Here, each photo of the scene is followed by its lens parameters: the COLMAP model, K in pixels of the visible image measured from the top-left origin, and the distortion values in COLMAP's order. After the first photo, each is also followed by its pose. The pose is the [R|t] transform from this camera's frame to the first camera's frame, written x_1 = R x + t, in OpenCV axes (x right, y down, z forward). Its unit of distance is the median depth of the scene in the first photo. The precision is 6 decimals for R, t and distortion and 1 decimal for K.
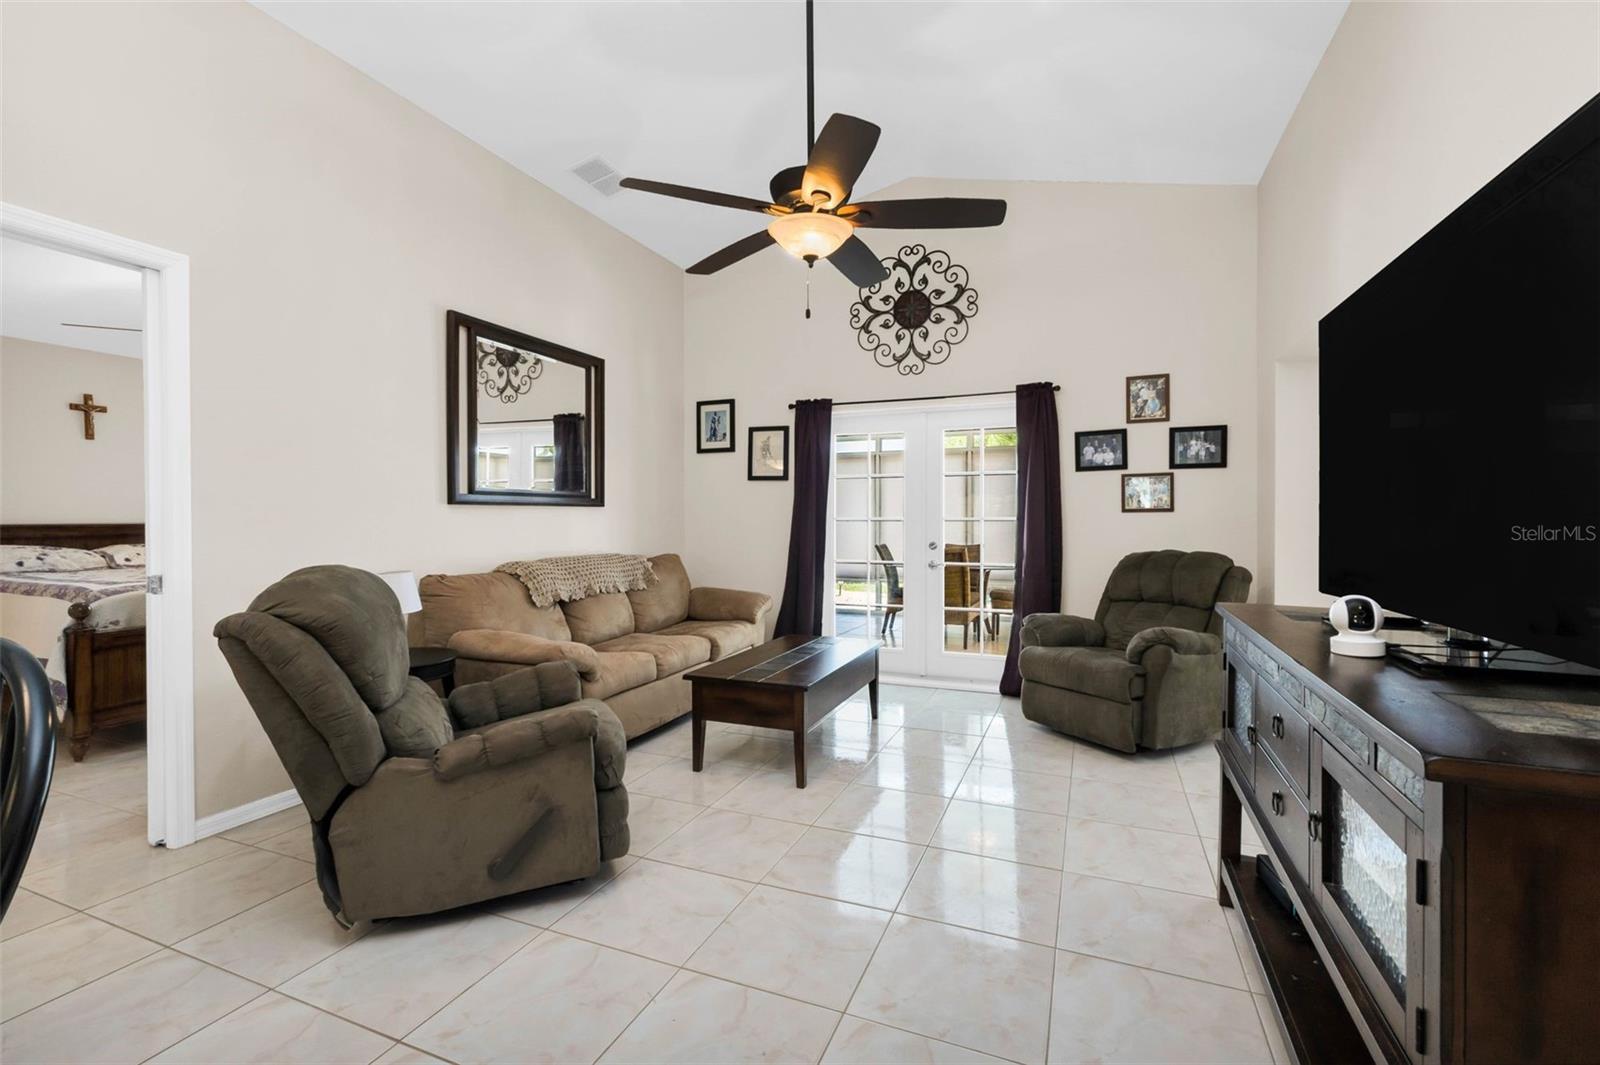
lens RADIAL K [[717.7, 0, 799.0], [0, 717.7, 522.0], [0, 0, 1]] dist [0.000682, -0.000030]
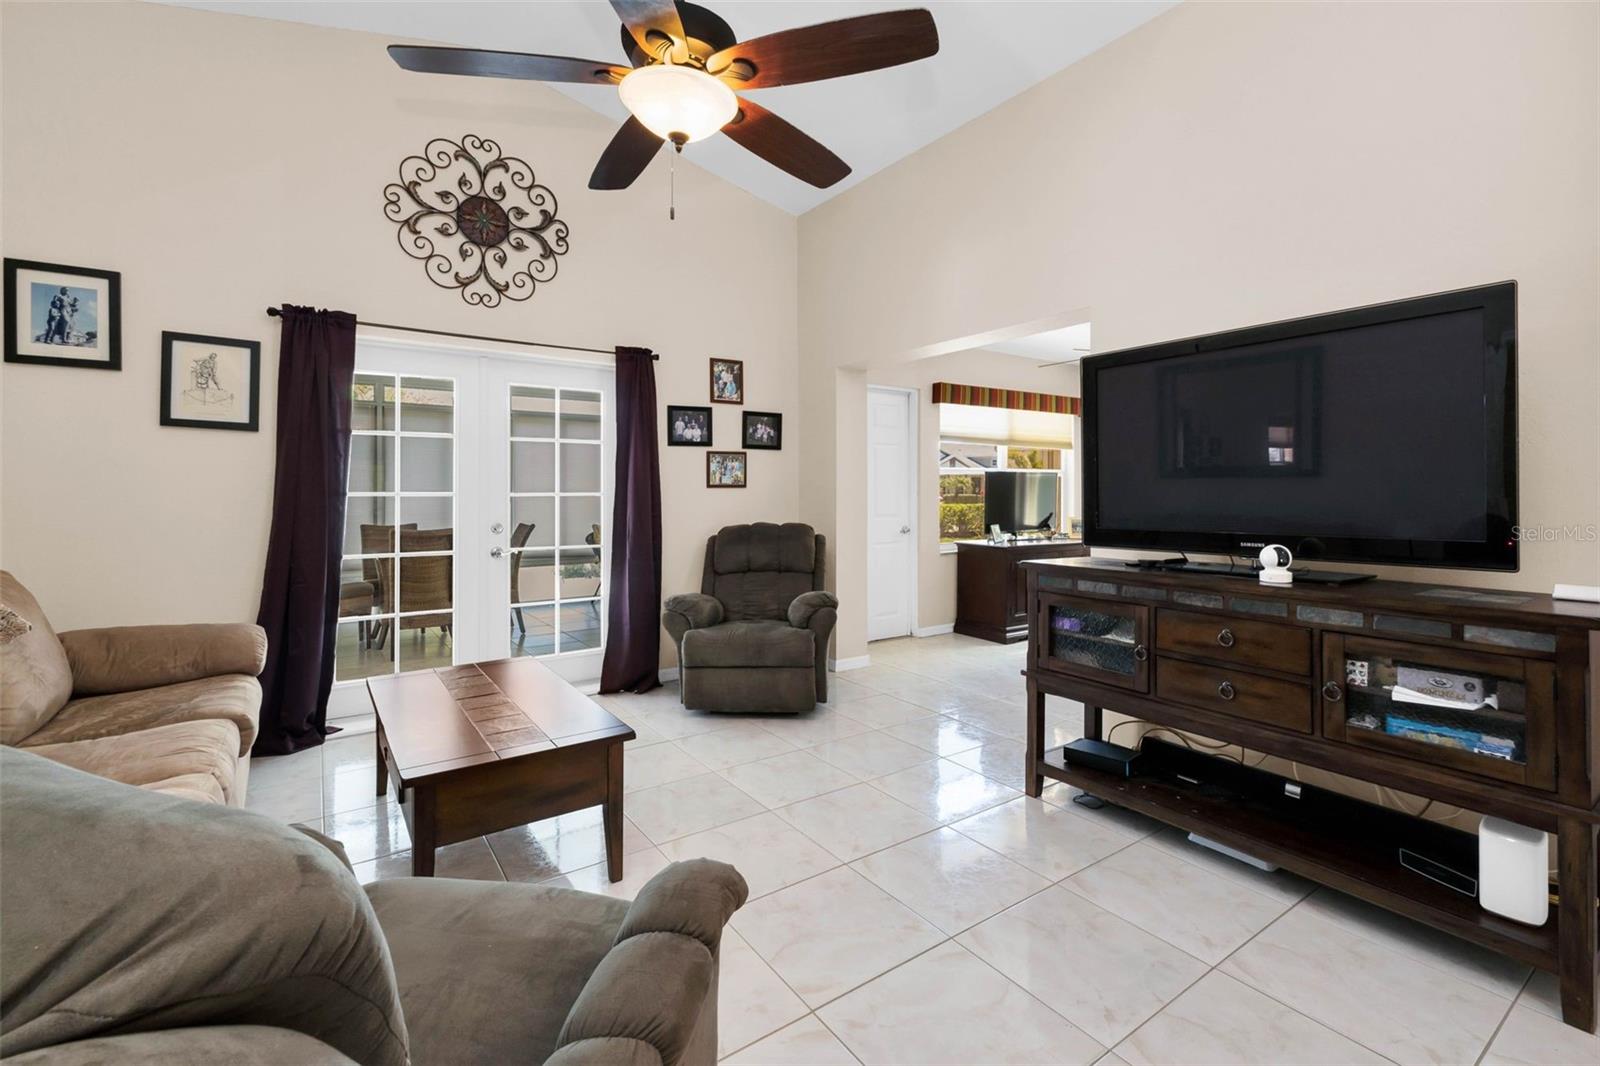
lens RADIAL K [[718.5, 0, 801.9], [0, 718.5, 489.3], [0, 0, 1]] dist [0.016903, -0.000201]
pose [[0.521310, 0.003398, 0.853361, -0.329442], [0.001824, 0.999985, -0.005097, -0.005384], [-0.853366, 0.004214, 0.521296, 0.312691]]
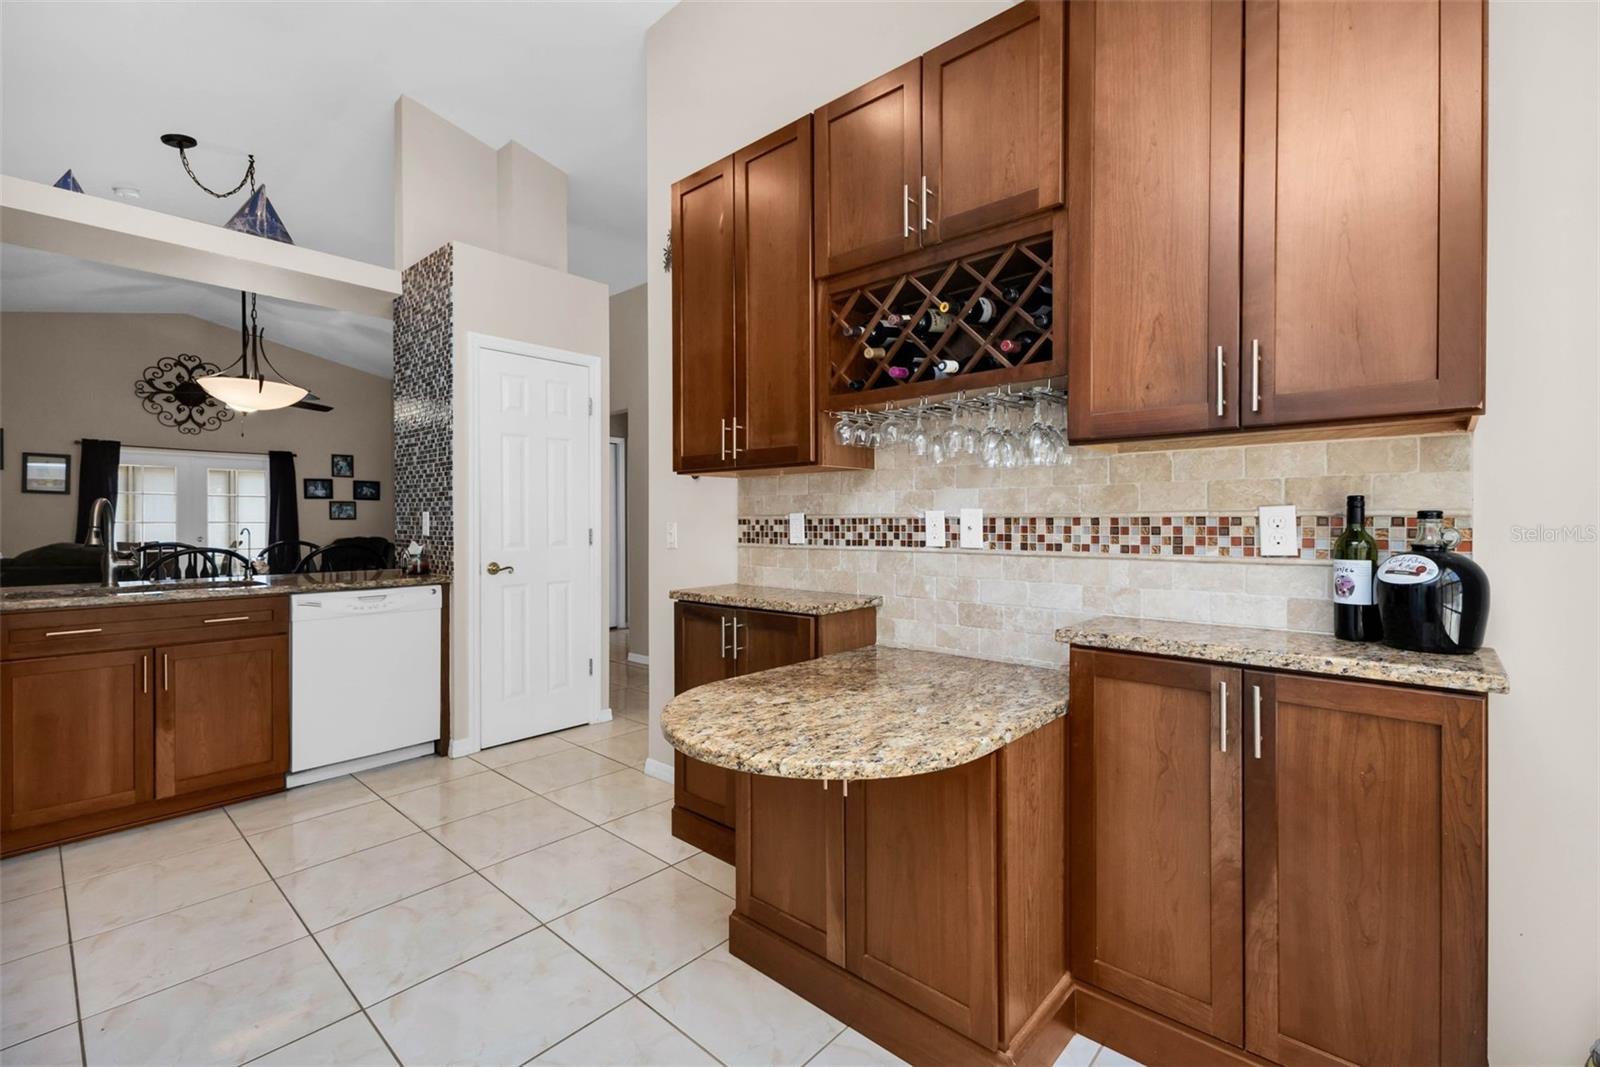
lens RADIAL K [[688.3, 0, 802.2], [0, 688.3, 529.2], [0, 0, 1]] dist [-0.001328, -0.000596]
pose [[0.327430, -0.006046, 0.944856, -0.882212], [0.005372, 0.999975, 0.004537, 0.011097], [-0.944860, 0.003590, 0.327455, -0.841521]]
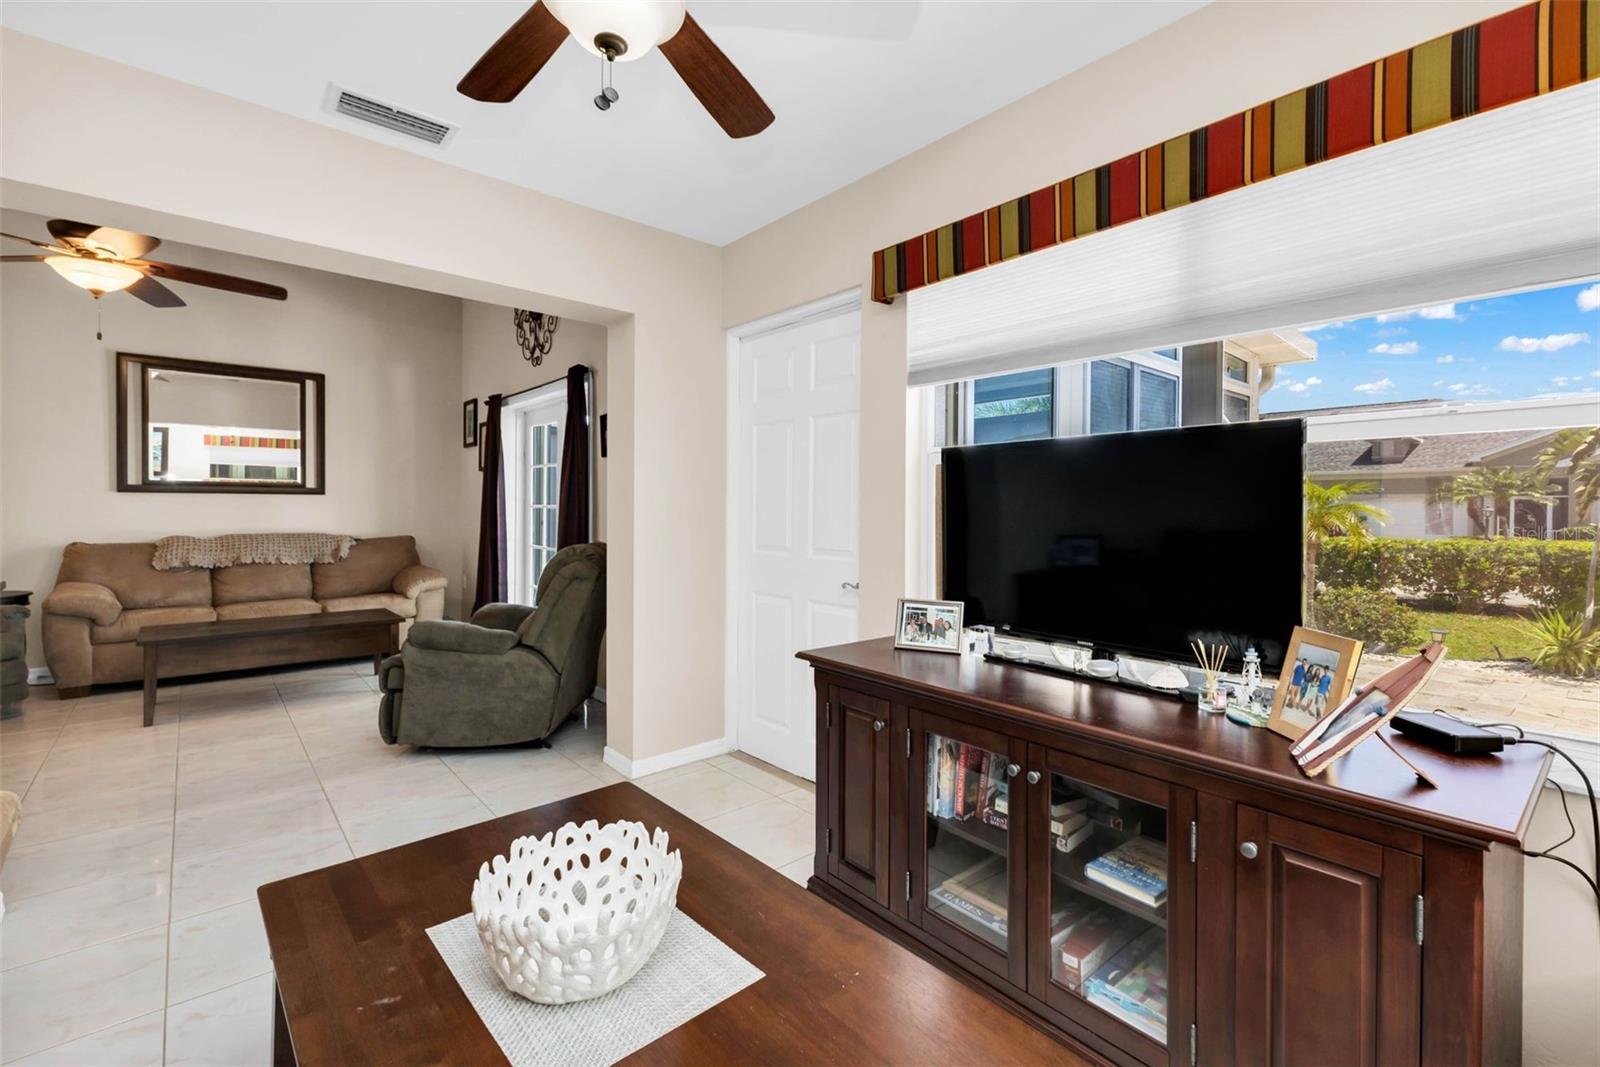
lens RADIAL K [[700.6, 0, 806.2], [0, 700.6, 506.0], [0, 0, 1]] dist [0.001104, 0.000205]
pose [[0.902280, 0.003765, -0.431135, 0.956175], [-0.009103, 0.999905, -0.010320, 0.002730], [0.431055, 0.013236, 0.902229, 0.268533]]
